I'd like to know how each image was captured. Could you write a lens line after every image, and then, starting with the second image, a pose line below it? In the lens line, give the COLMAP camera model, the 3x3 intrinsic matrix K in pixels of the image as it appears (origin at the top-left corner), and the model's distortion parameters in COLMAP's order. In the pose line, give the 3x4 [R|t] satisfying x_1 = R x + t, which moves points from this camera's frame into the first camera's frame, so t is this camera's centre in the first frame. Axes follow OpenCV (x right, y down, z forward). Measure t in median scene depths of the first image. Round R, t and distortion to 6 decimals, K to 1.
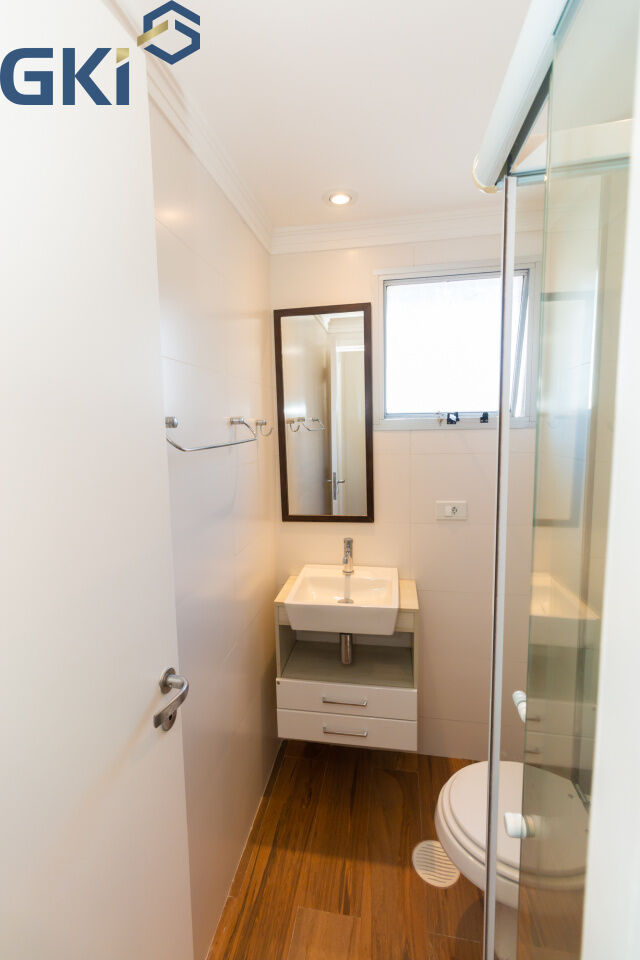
lens RADIAL K [[439.4, 0, 314.2], [0, 439.4, 475.3], [0, 0, 1]] dist [0.003657, 0.000458]
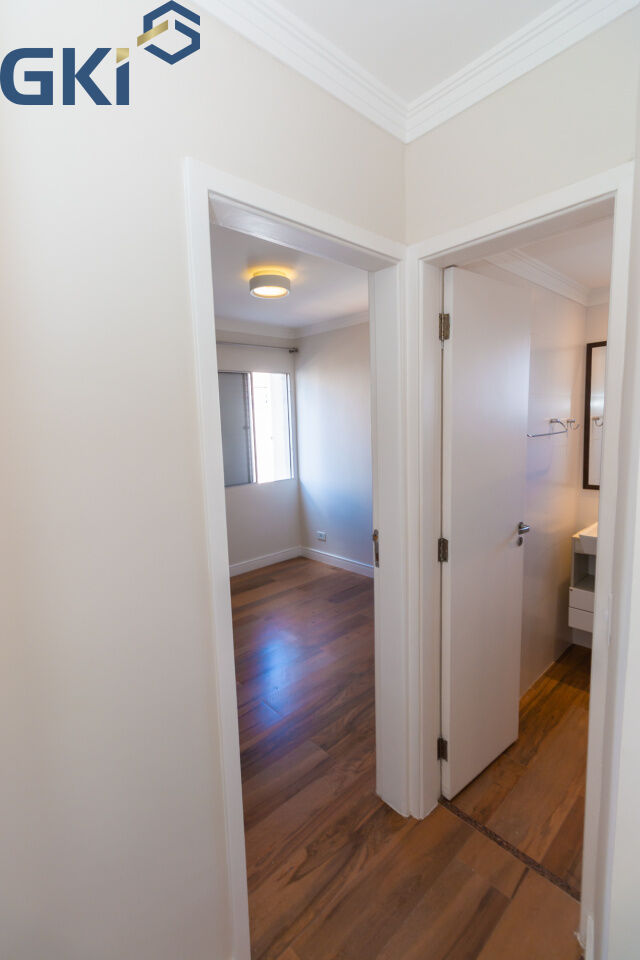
lens RADIAL K [[439.4, 0, 314.2], [0, 439.4, 475.3], [0, 0, 1]] dist [0.003657, 0.000458]
pose [[0.799145, 0.065259, -0.597586, 0.100045], [-0.055594, 0.997853, 0.034625, 0.072378], [0.598562, 0.005552, 0.801057, -0.823634]]
